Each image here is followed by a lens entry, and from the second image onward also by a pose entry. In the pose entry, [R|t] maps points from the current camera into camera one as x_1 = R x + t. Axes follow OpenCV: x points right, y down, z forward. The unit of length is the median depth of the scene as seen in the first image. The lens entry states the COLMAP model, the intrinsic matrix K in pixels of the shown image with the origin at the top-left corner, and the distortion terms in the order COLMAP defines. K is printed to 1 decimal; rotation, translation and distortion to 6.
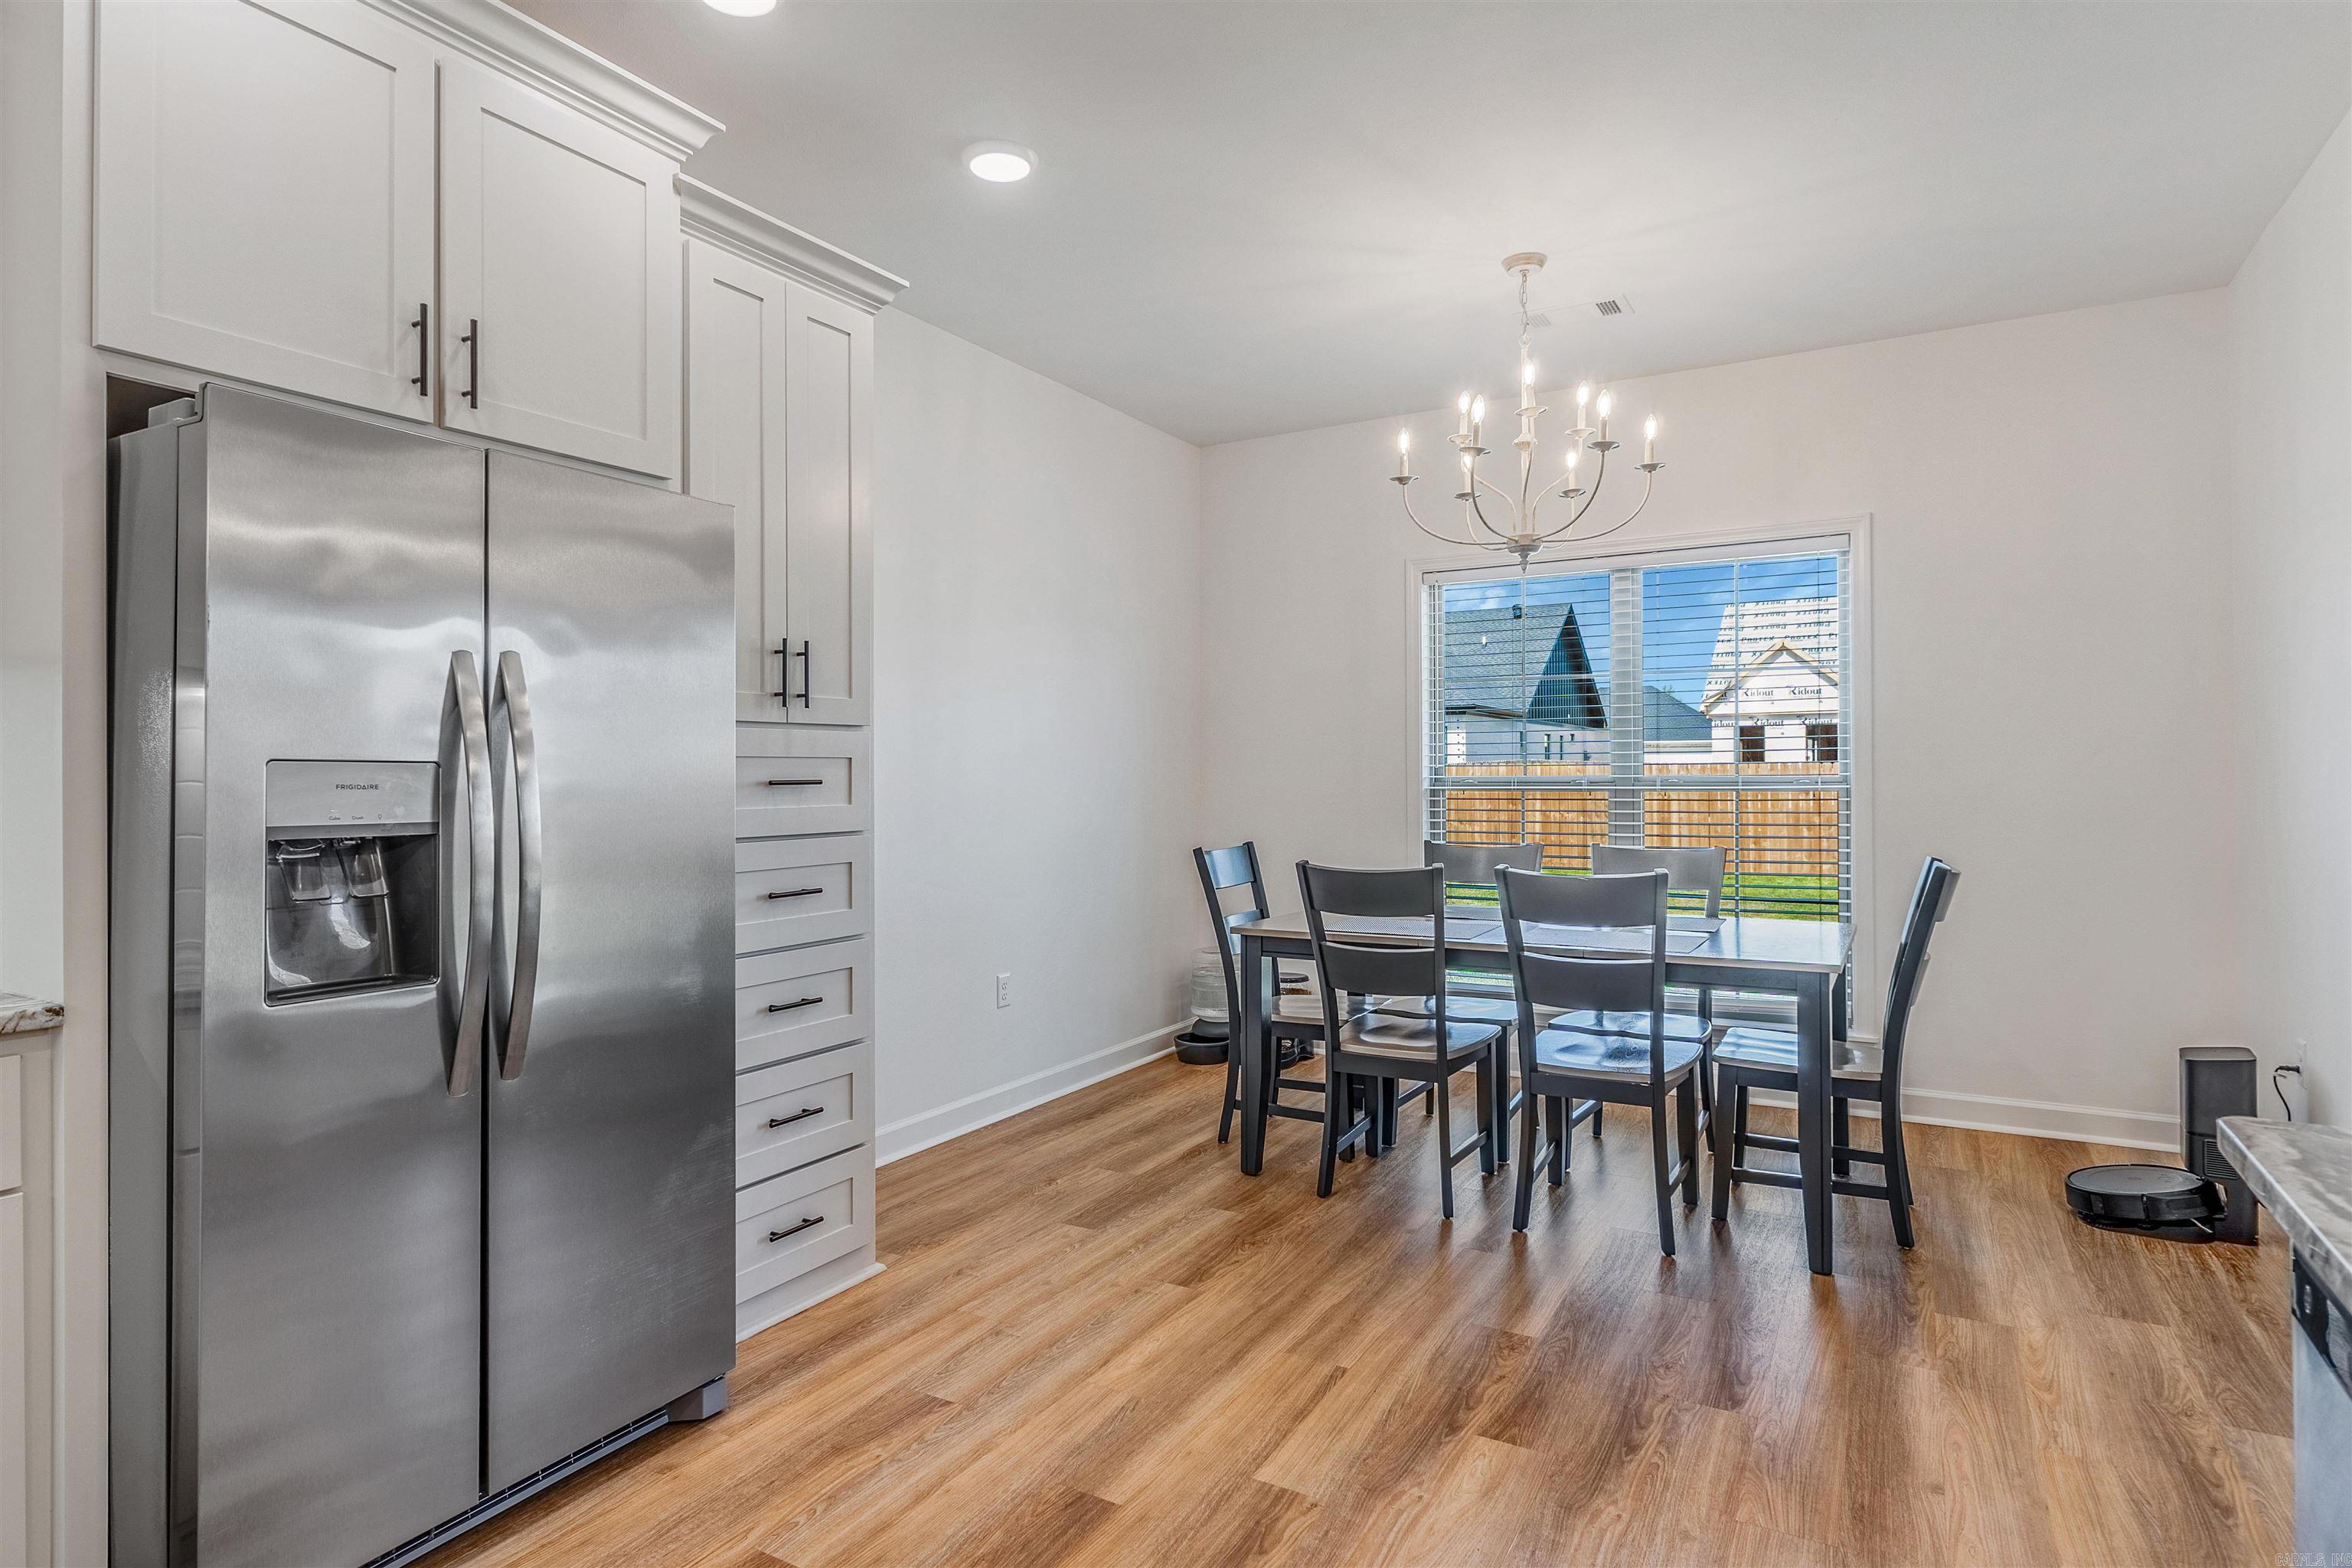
lens RADIAL K [[1270.9, 0, 1166.8], [0, 1270.9, 767.5], [0, 0, 1]] dist [0.002578, -0.020721]
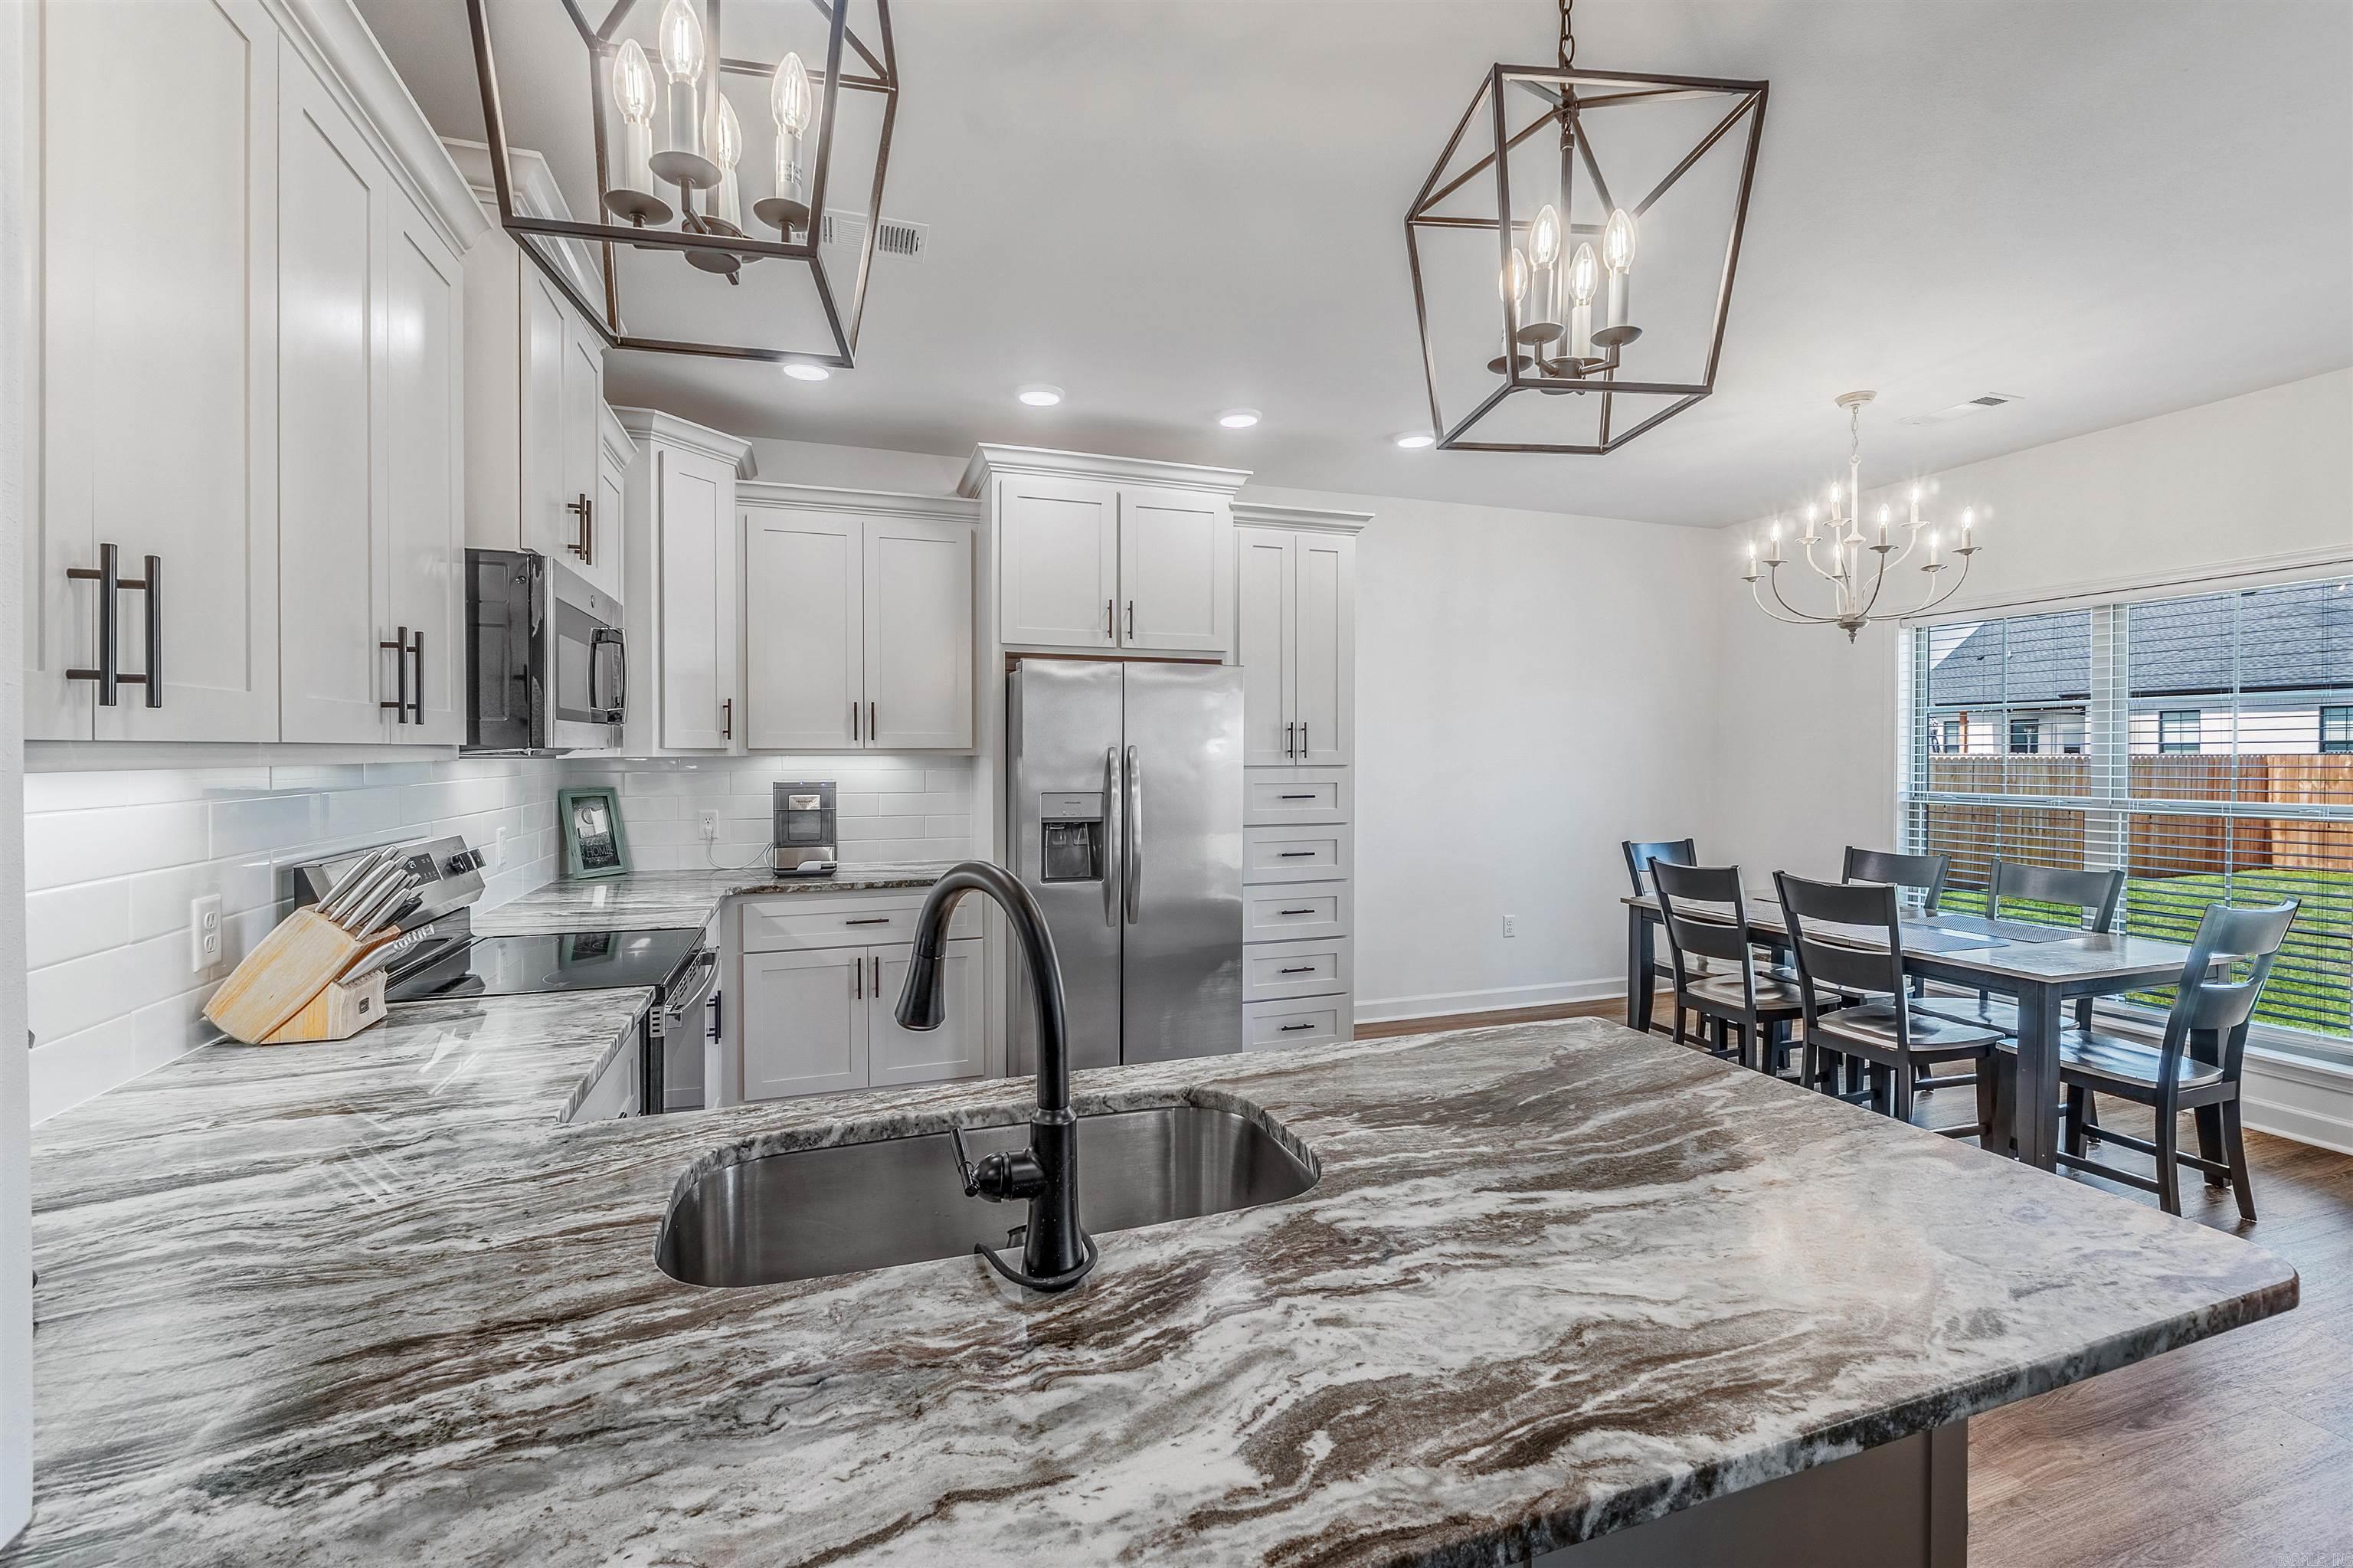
lens RADIAL K [[992.3, 0, 1164.4], [0, 992.3, 762.7], [0, 0, 1]] dist [-0.007772, -0.000290]
pose [[0.756915, 0.011763, -0.653408, 0.428632], [-0.000647, 0.999851, 0.017250, -0.052558], [0.653513, -0.012634, 0.756810, -0.213941]]
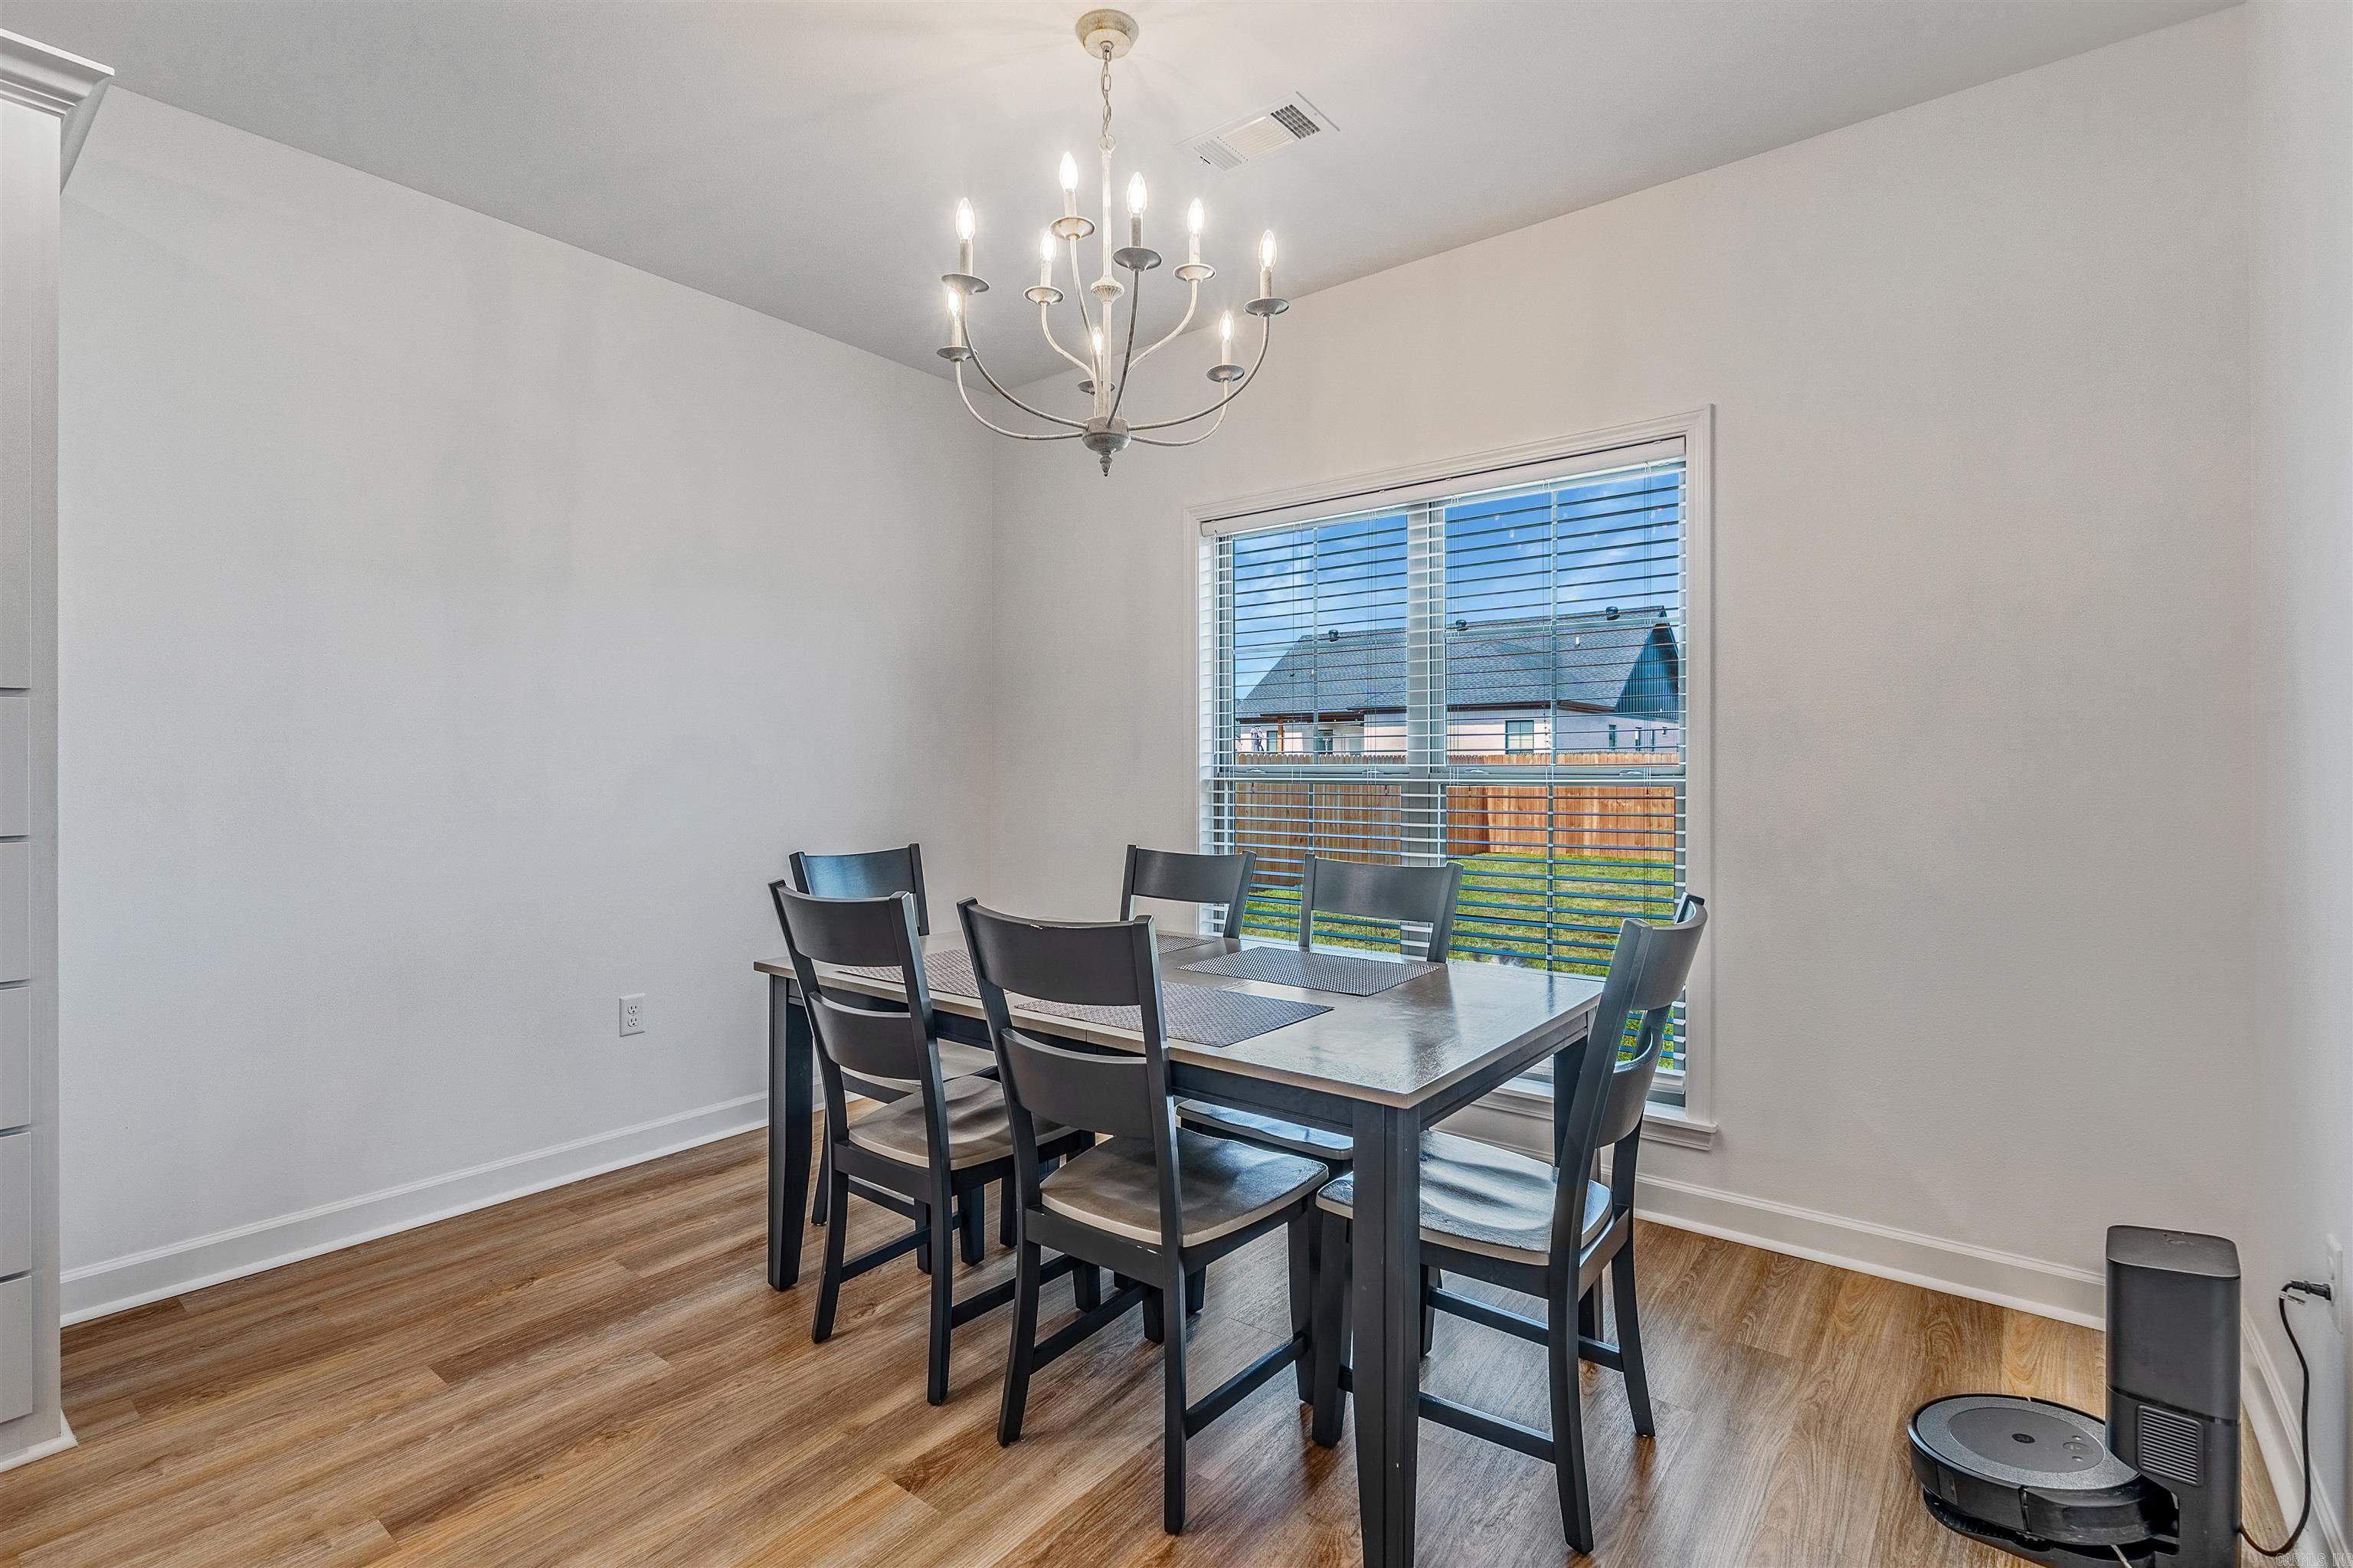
lens RADIAL K [[1082.7, 0, 1175.5], [0, 1082.7, 772.0], [0, 0, 1]] dist [-0.016157, -0.000400]
pose [[0.991606, 0.004300, -0.129223, 0.417502], [-0.002579, 0.999906, 0.013483, 0.002884], [0.129269, -0.013037, 0.991524, 0.432848]]
